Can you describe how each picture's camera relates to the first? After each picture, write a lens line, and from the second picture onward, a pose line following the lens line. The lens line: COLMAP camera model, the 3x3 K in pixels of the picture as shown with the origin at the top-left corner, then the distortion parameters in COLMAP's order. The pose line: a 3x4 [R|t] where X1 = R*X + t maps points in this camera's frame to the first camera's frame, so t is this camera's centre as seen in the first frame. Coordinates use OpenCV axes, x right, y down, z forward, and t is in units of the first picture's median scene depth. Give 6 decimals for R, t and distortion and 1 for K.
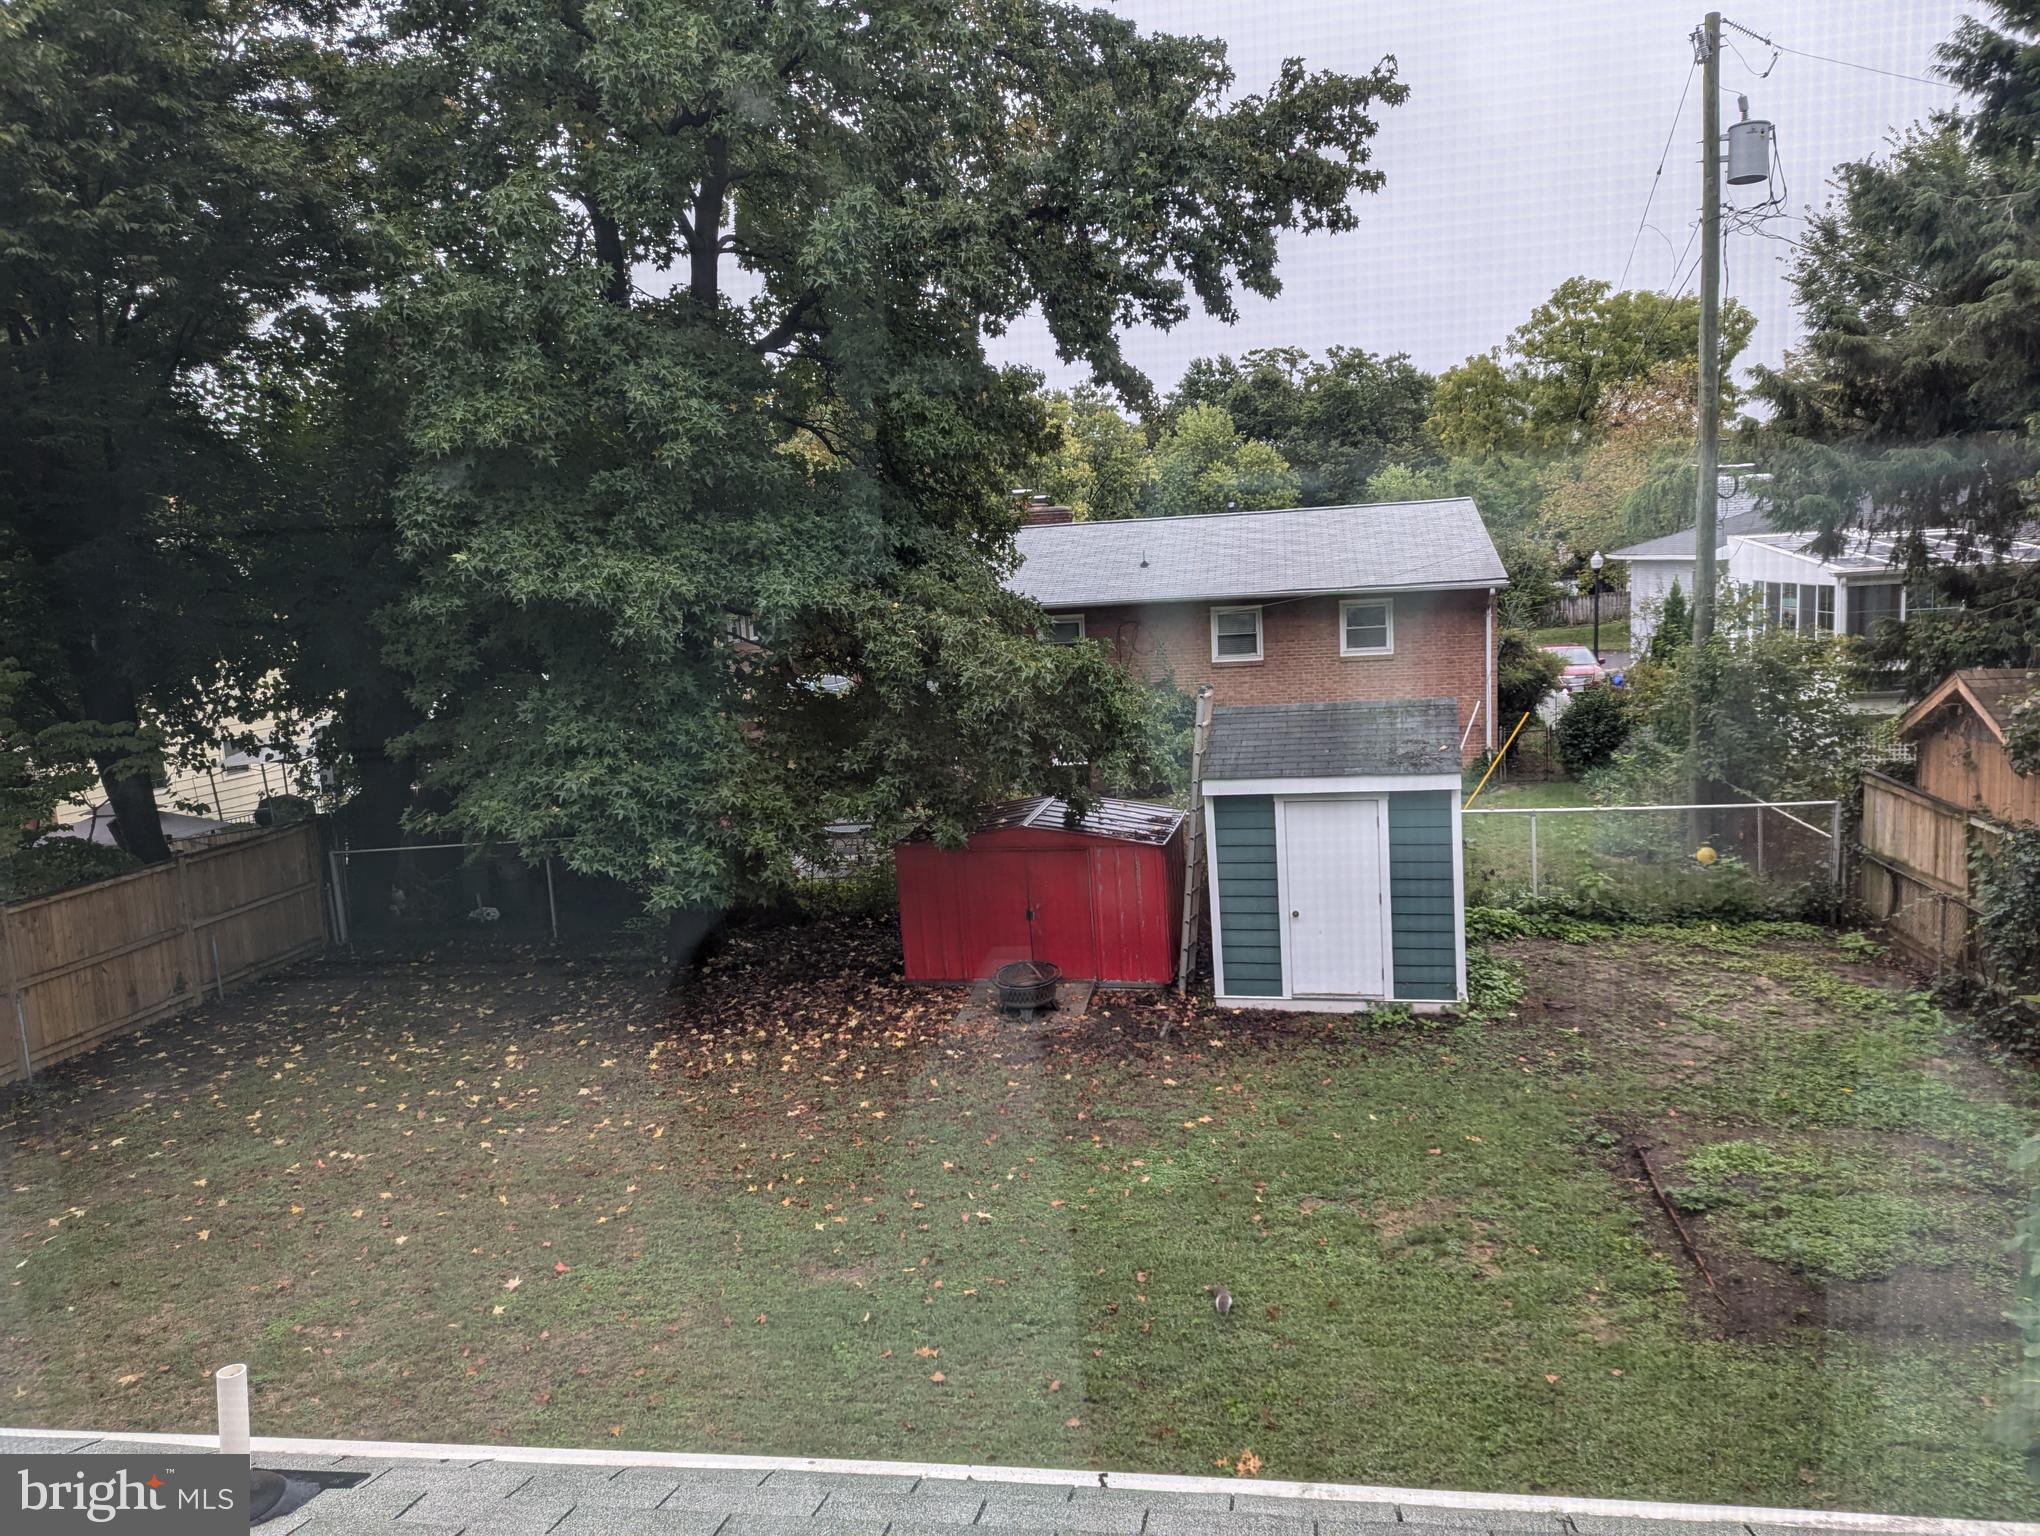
lens RADIAL K [[1428.9, 0, 1039.8], [0, 1428.9, 777.9], [0, 0, 1]] dist [0.073731, -0.068375]
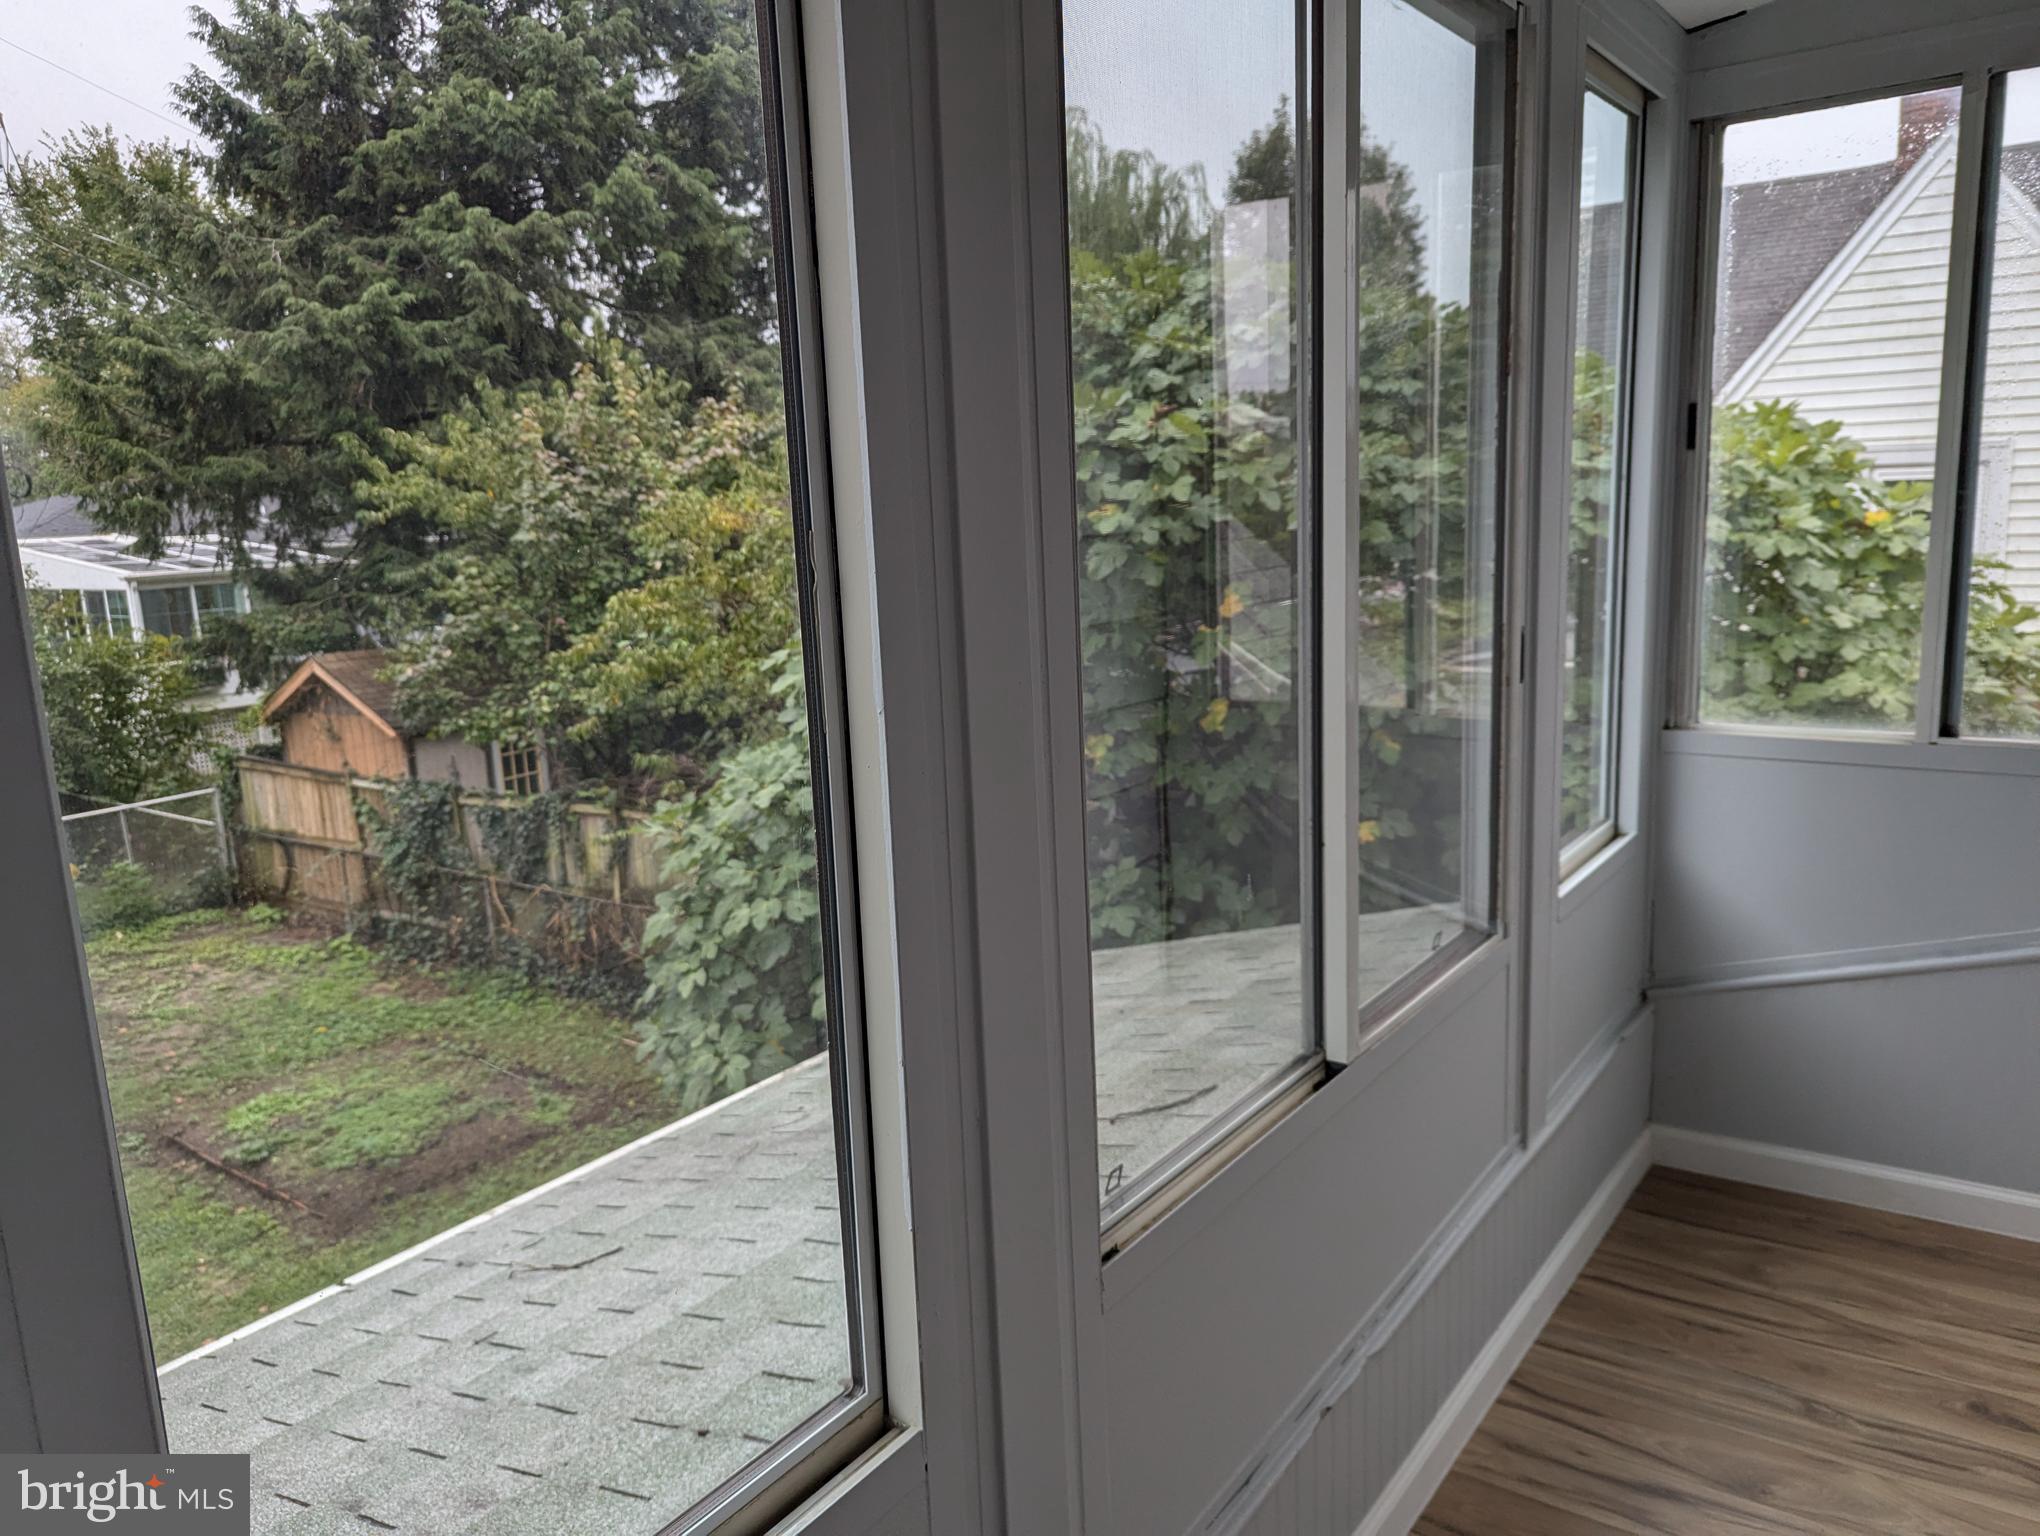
lens RADIAL K [[1428.9, 0, 1033.5], [0, 1428.9, 761.6], [0, 0, 1]] dist [0.073731, -0.068375]
pose [[0.451835, -0.129058, 0.882717, -0.119857], [0.146024, 0.986834, 0.069536, 0.010926], [-0.880069, 0.097480, 0.464732, -0.015362]]
